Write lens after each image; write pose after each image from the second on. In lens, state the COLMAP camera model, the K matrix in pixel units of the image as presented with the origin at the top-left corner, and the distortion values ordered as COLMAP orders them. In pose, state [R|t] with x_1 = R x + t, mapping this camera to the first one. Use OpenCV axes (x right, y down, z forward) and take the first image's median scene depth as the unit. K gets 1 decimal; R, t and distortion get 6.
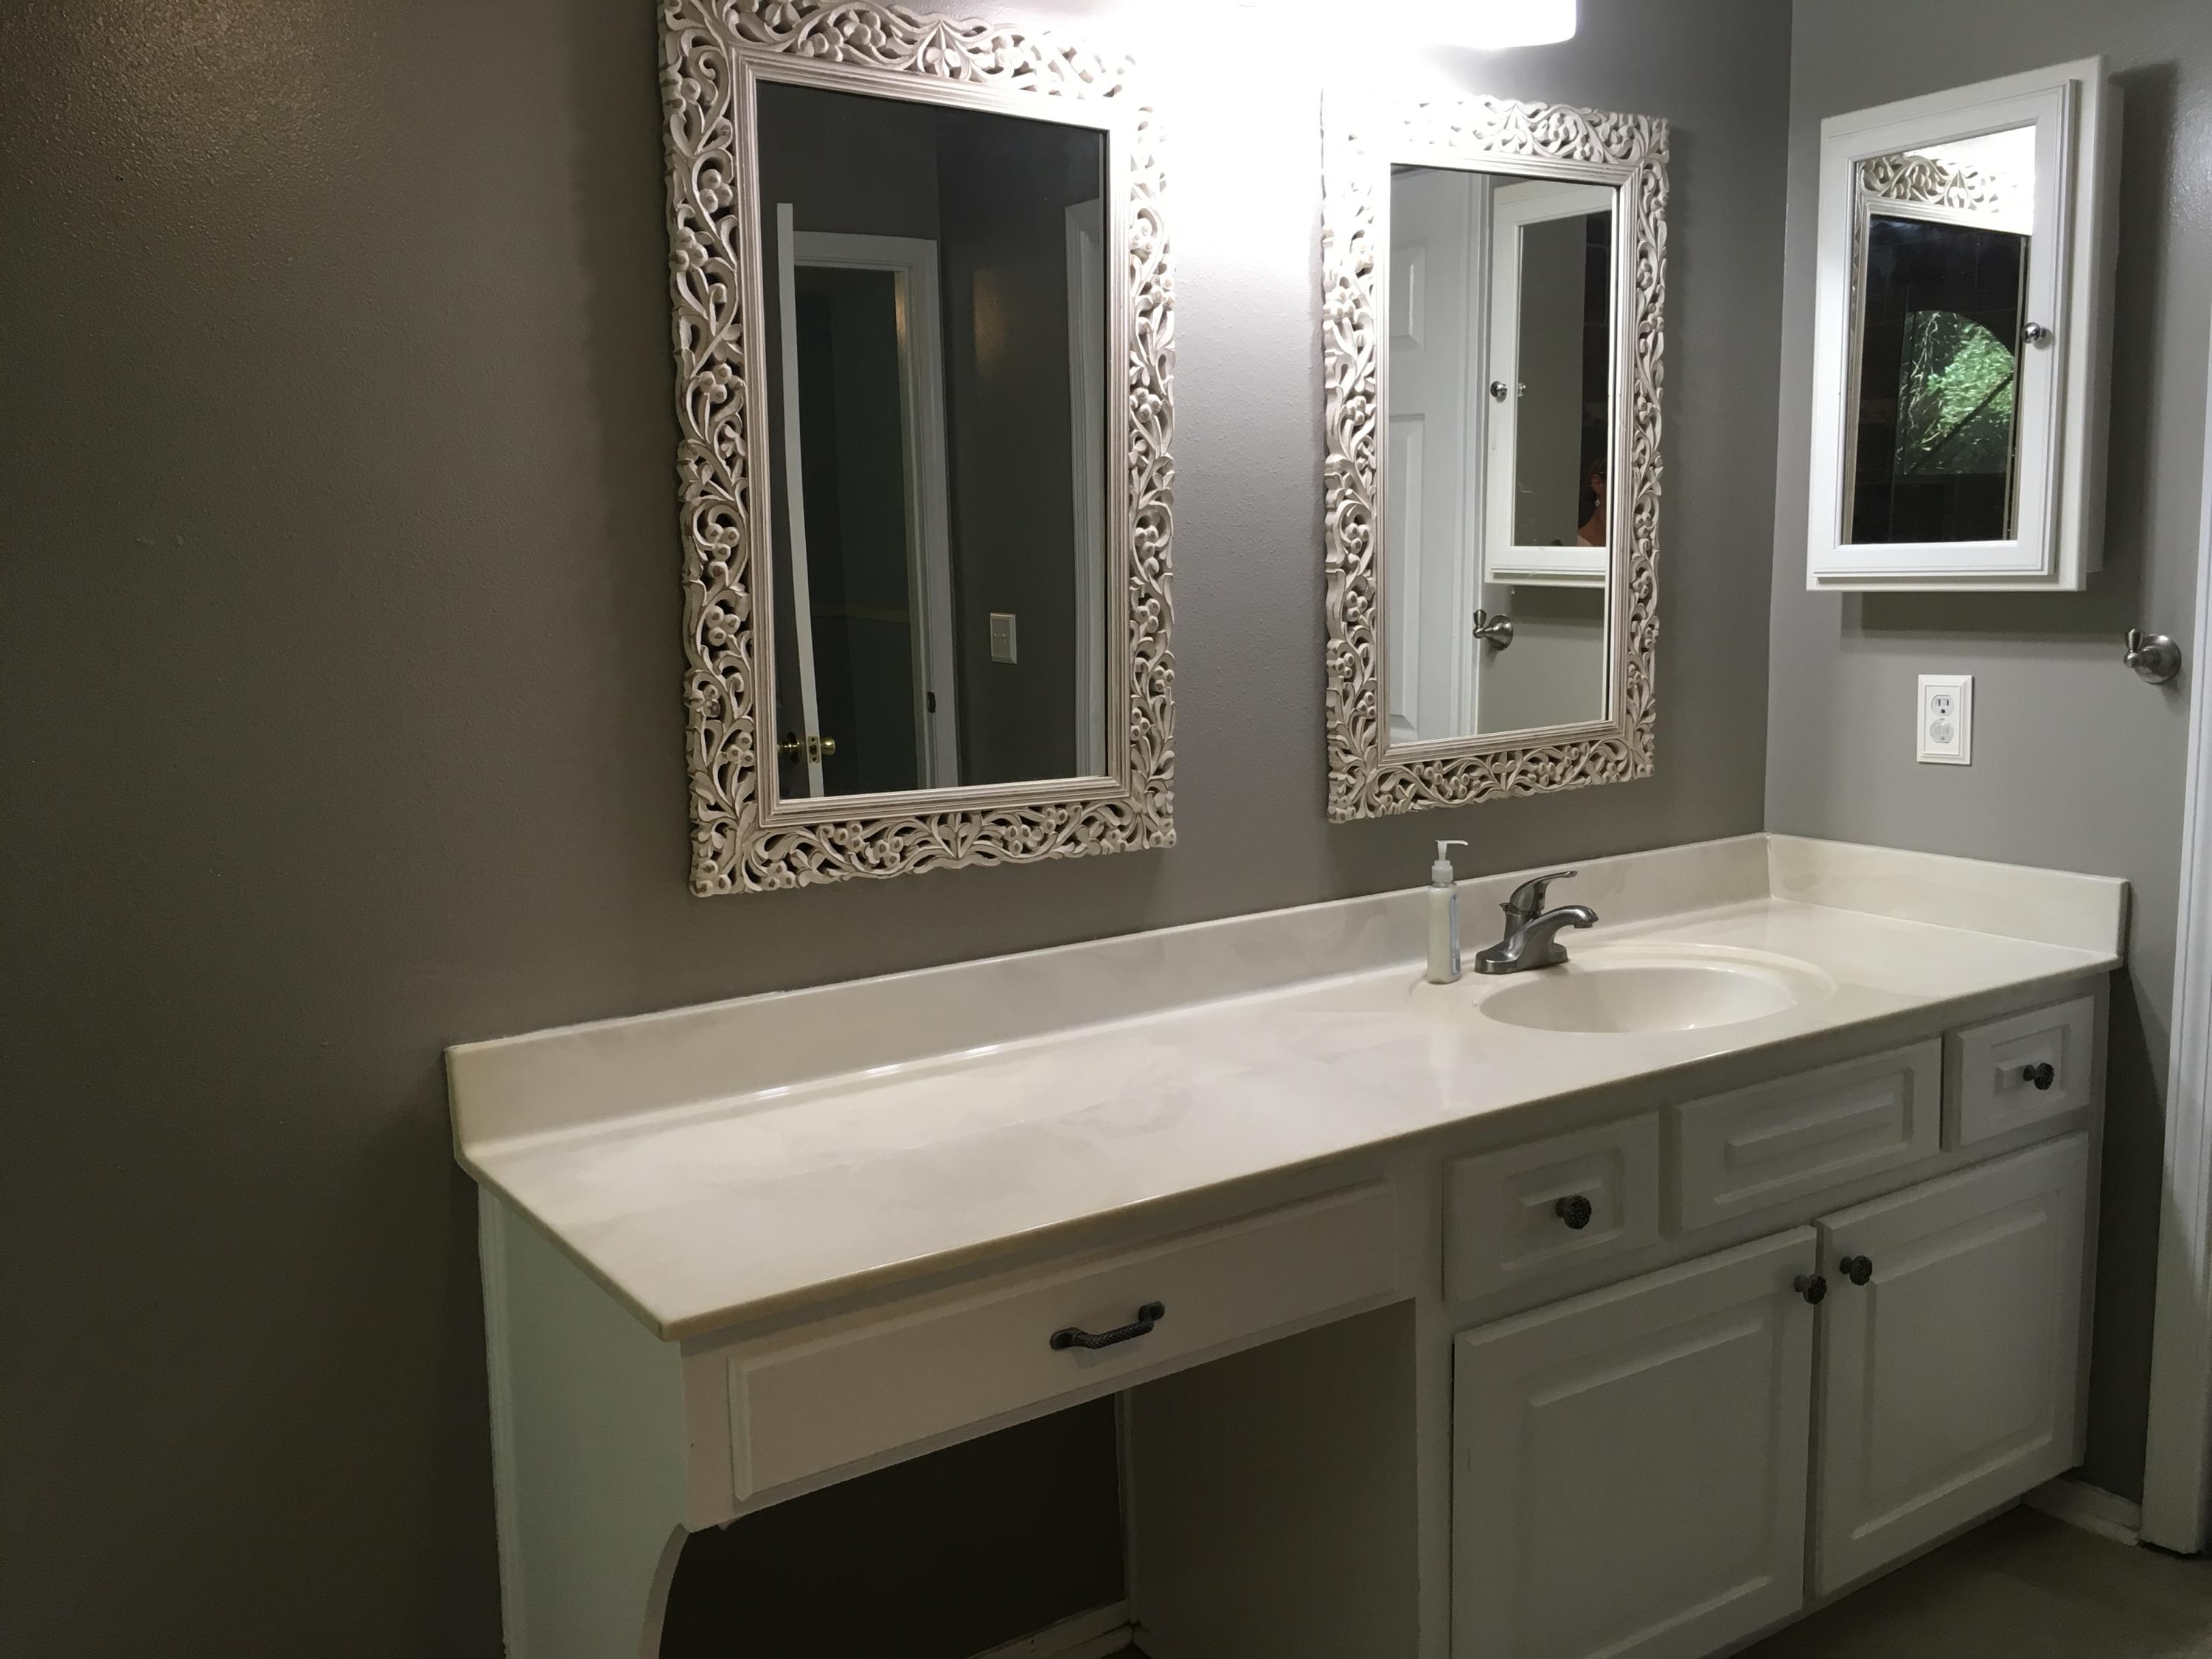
lens RADIAL K [[1889.9, 0, 1187.3], [0, 1889.9, 825.5], [0, 0, 1]] dist [0.079239, -0.120255]
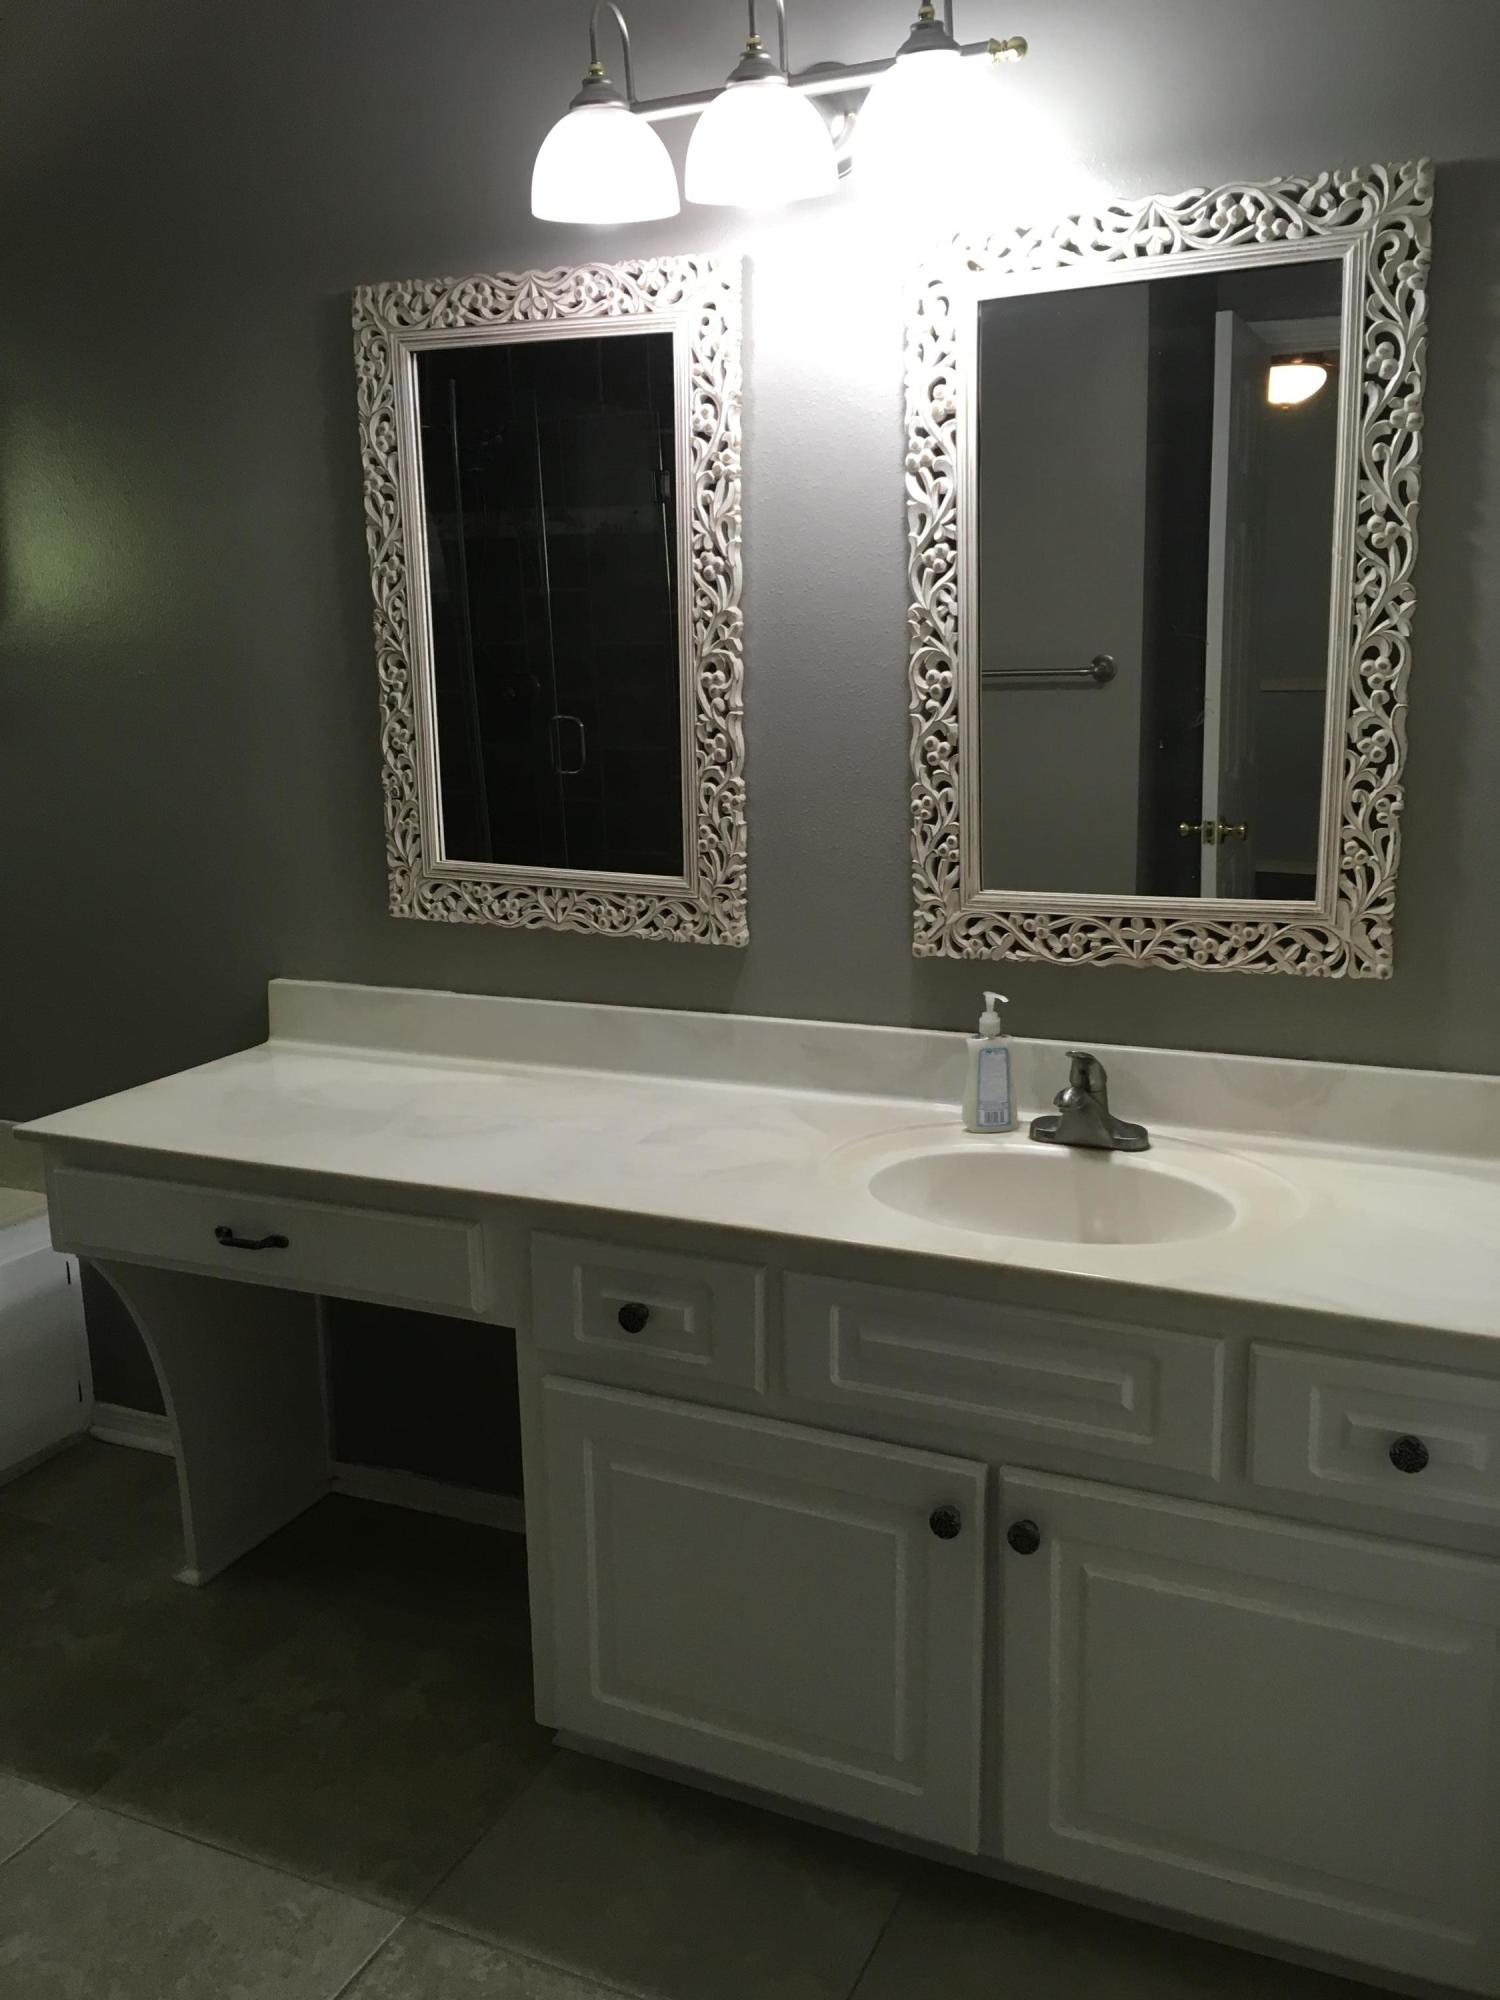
lens RADIAL K [[1708.8, 0, 798.3], [0, 1708.8, 1013.6], [0, 0, 1]] dist [0.079239, -0.120255]
pose [[0.522180, 0.198119, -0.829504, 0.895133], [-0.121896, 0.979995, 0.157327, -0.119112], [0.844079, 0.018960, 0.535884, 0.462480]]
